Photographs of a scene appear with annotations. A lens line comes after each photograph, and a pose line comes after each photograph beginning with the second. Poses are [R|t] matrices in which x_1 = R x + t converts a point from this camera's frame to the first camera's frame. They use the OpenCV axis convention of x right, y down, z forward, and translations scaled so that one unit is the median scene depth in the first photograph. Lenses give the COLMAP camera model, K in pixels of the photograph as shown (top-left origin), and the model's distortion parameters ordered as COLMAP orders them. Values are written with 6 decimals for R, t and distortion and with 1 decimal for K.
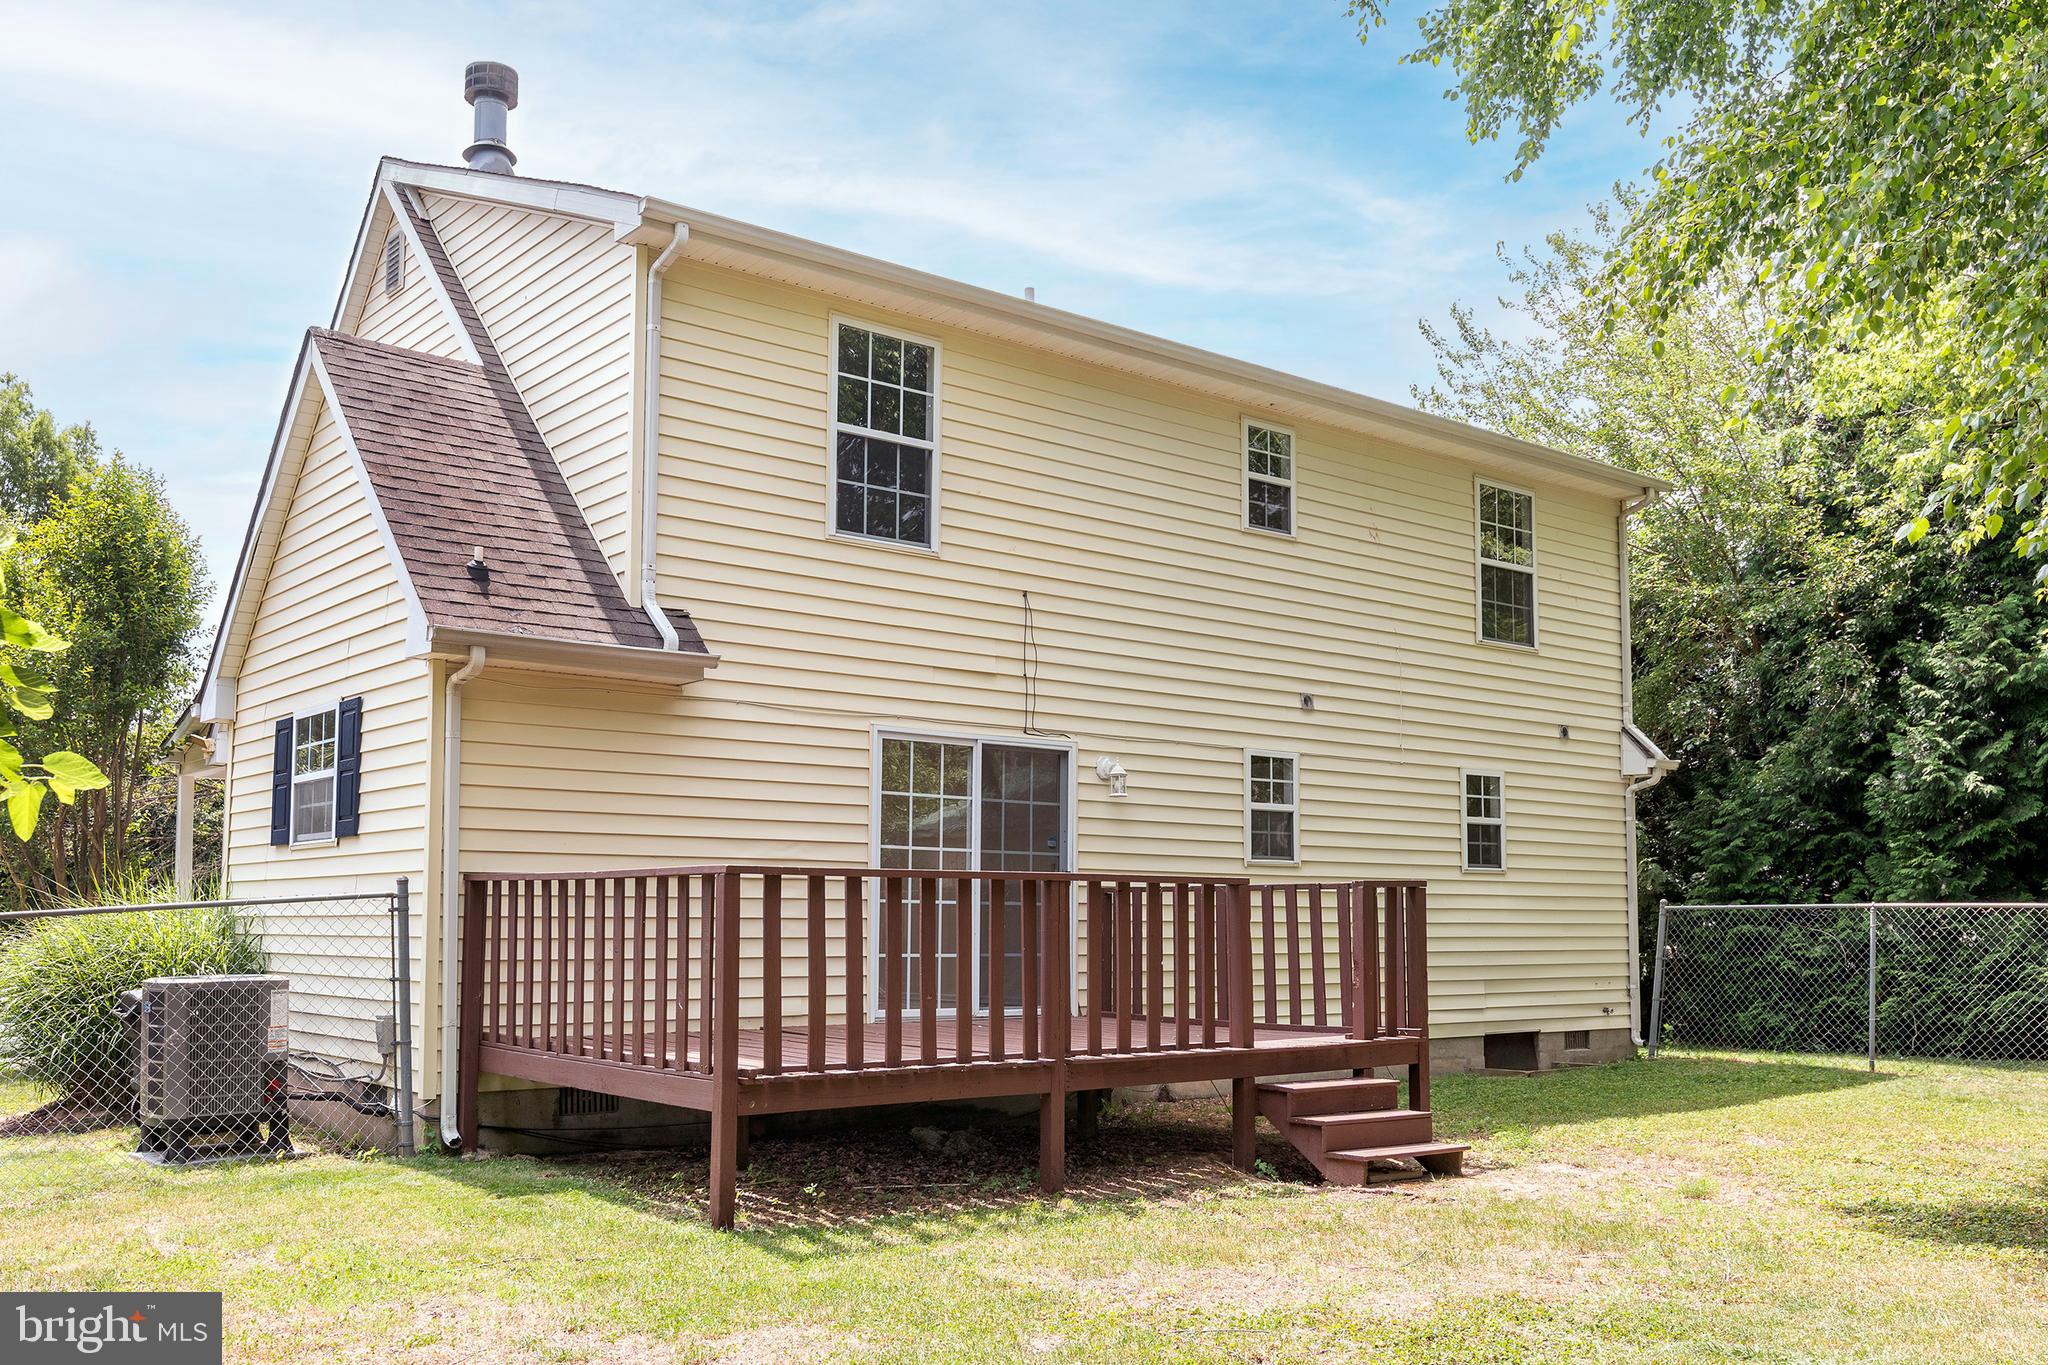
lens RADIAL K [[1809.3, 0, 1034.7], [0, 1809.3, 770.4], [0, 0, 1]] dist [-0.000911, -0.001186]
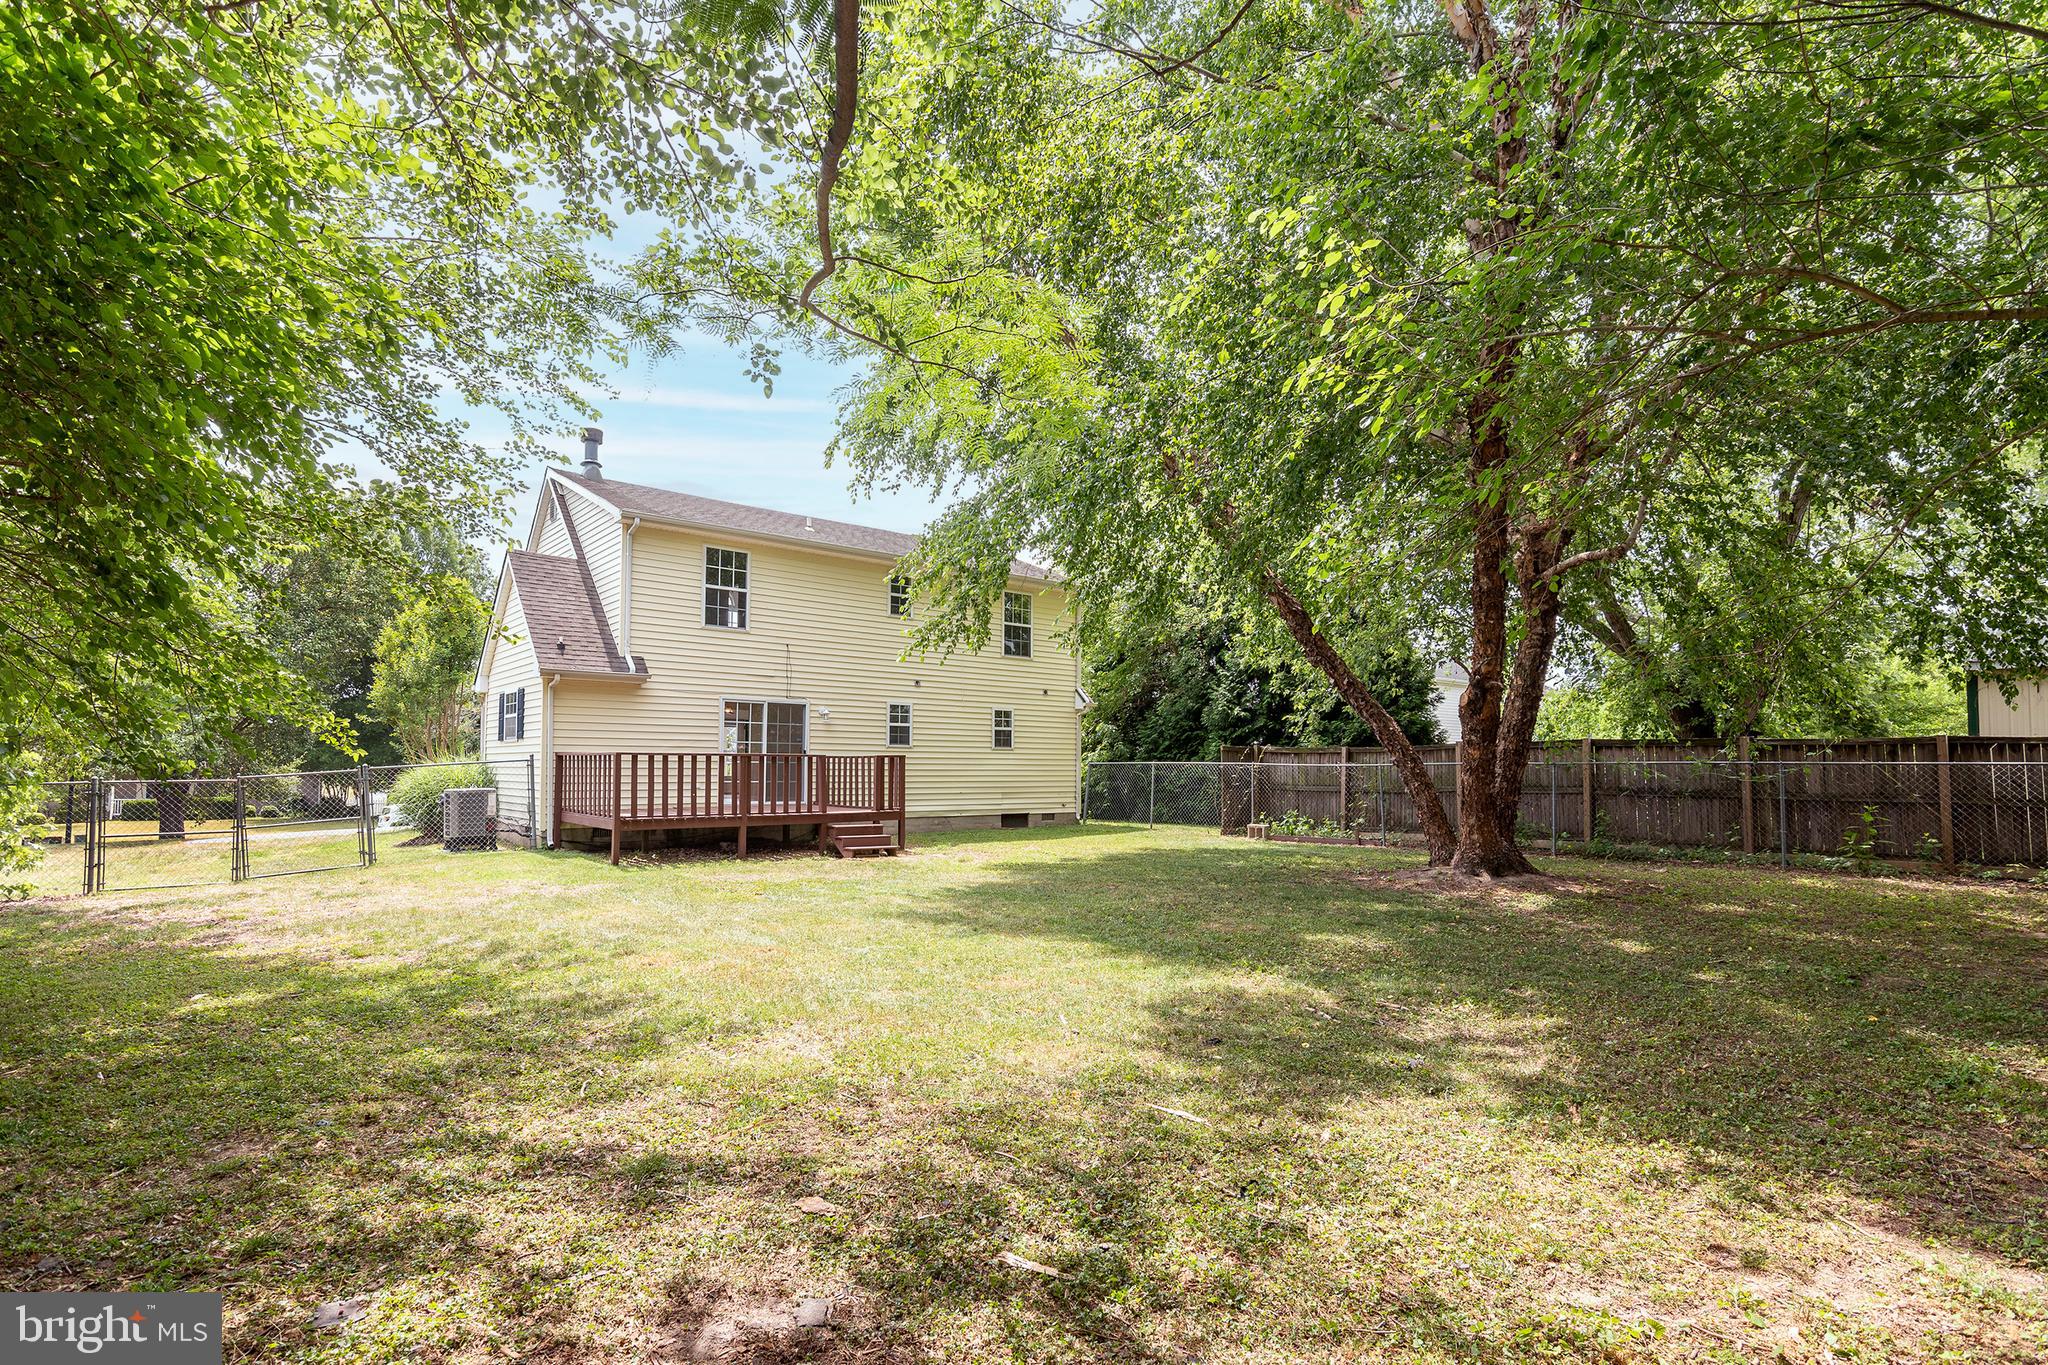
lens RADIAL K [[994.8, 0, 1024.1], [0, 994.8, 726.5], [0, 0, 1]] dist [-0.000942, 0.000136]
pose [[0.999896, 0.001536, 0.014358, 0.356869], [-0.002149, 0.999084, 0.042744, -0.046921], [-0.014279, -0.042770, 0.998983, -0.513313]]
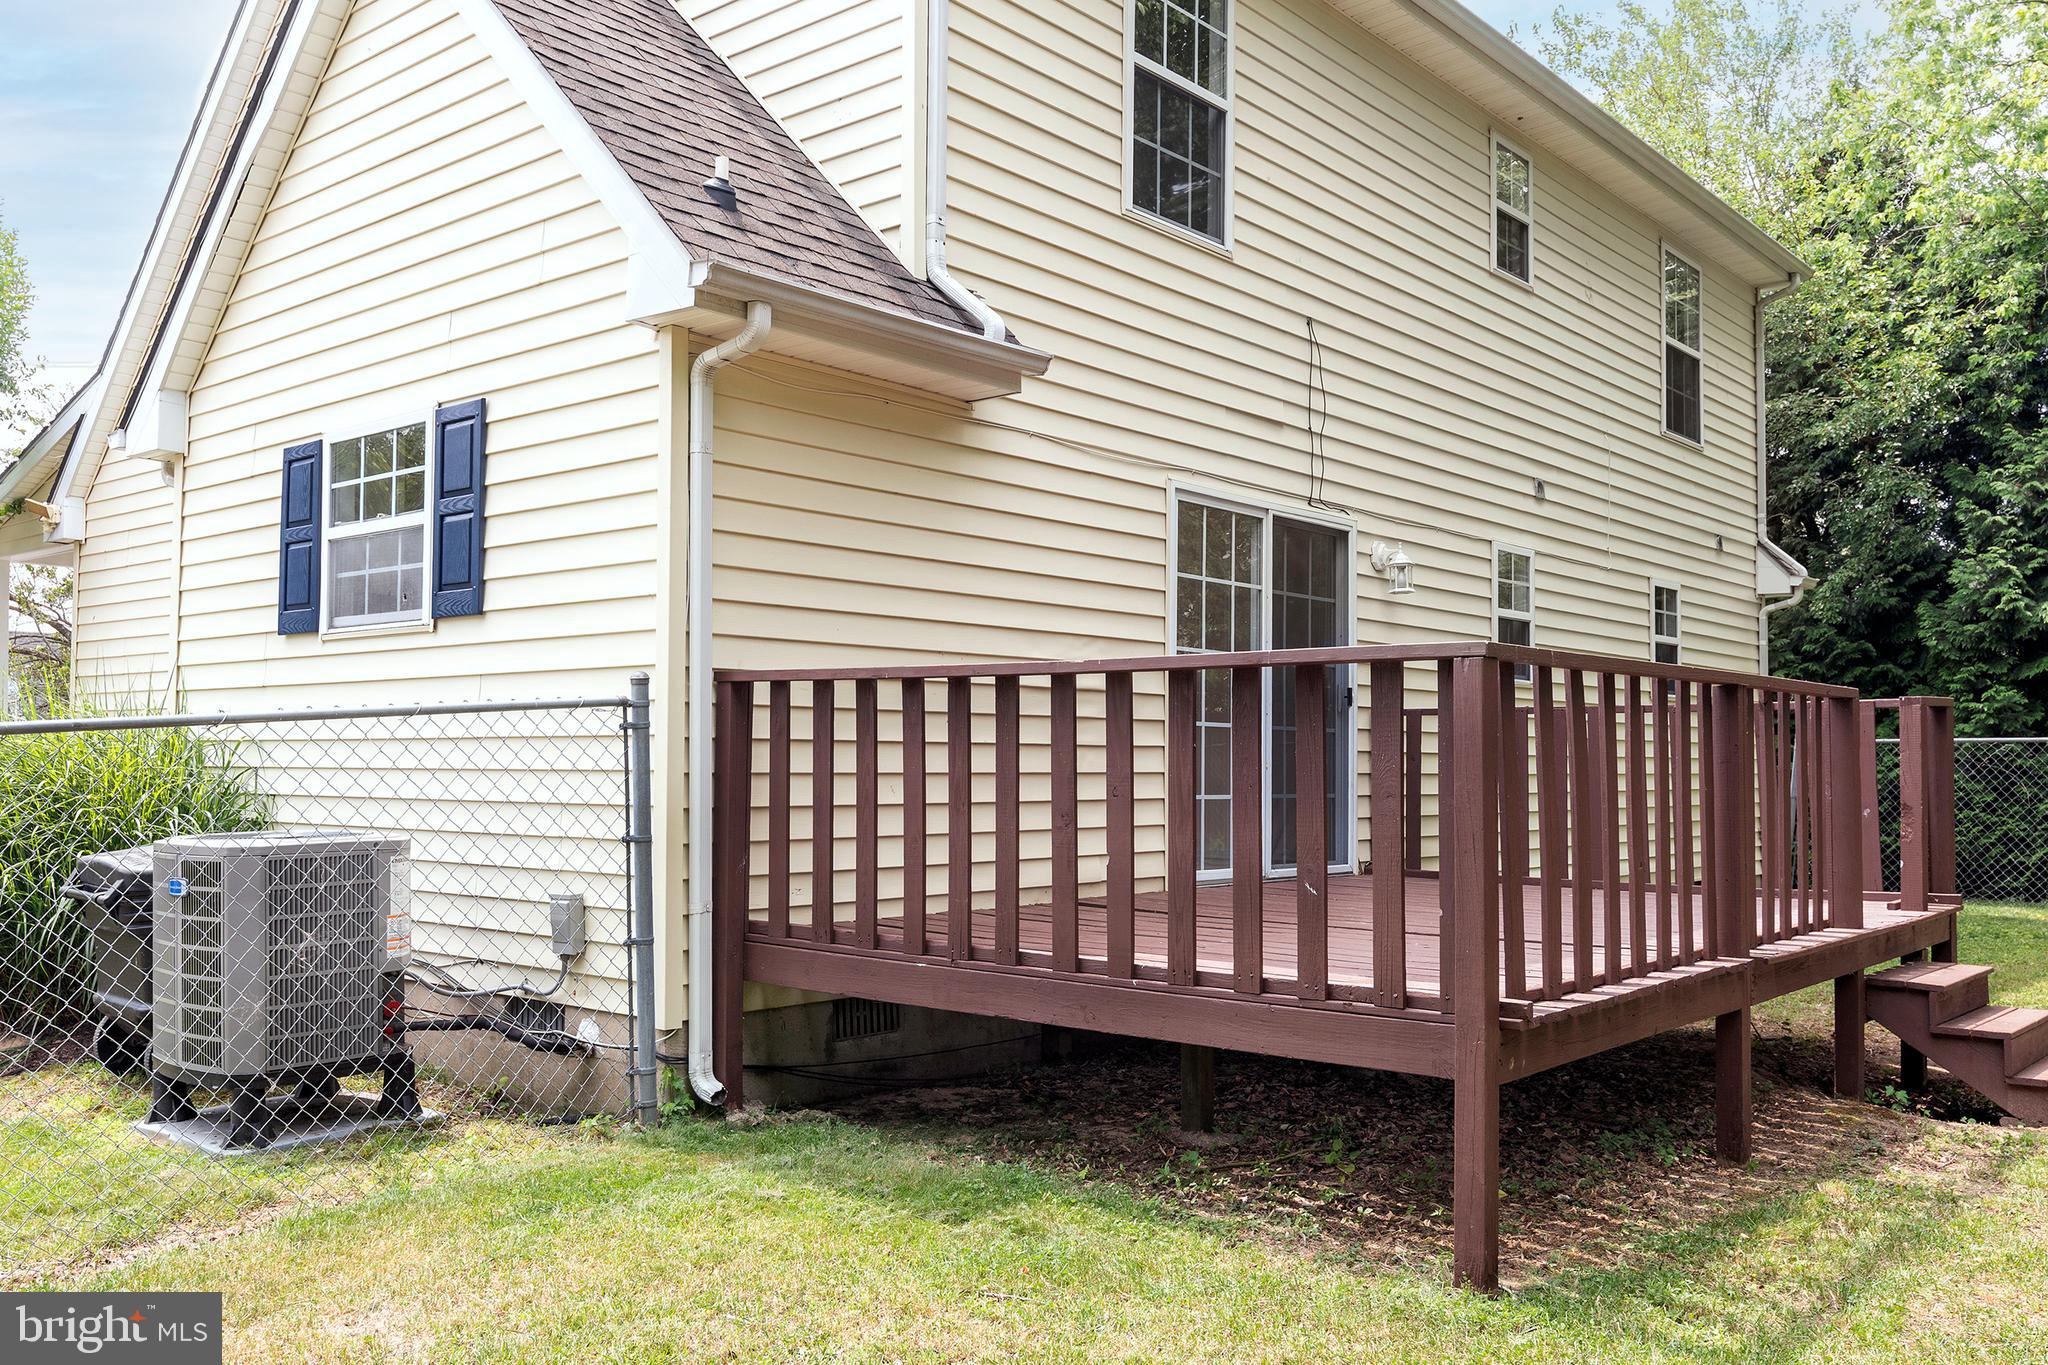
lens RADIAL K [[1710.9, 0, 1024.0], [0, 1710.9, 682.5], [0, 0, 1]] dist [-0.007666, 0.002359]
pose [[0.983116, 0.011166, 0.182640, -0.281609], [-0.018175, 0.999159, 0.036746, 0.032961], [-0.182076, -0.039445, 0.982493, 0.348494]]
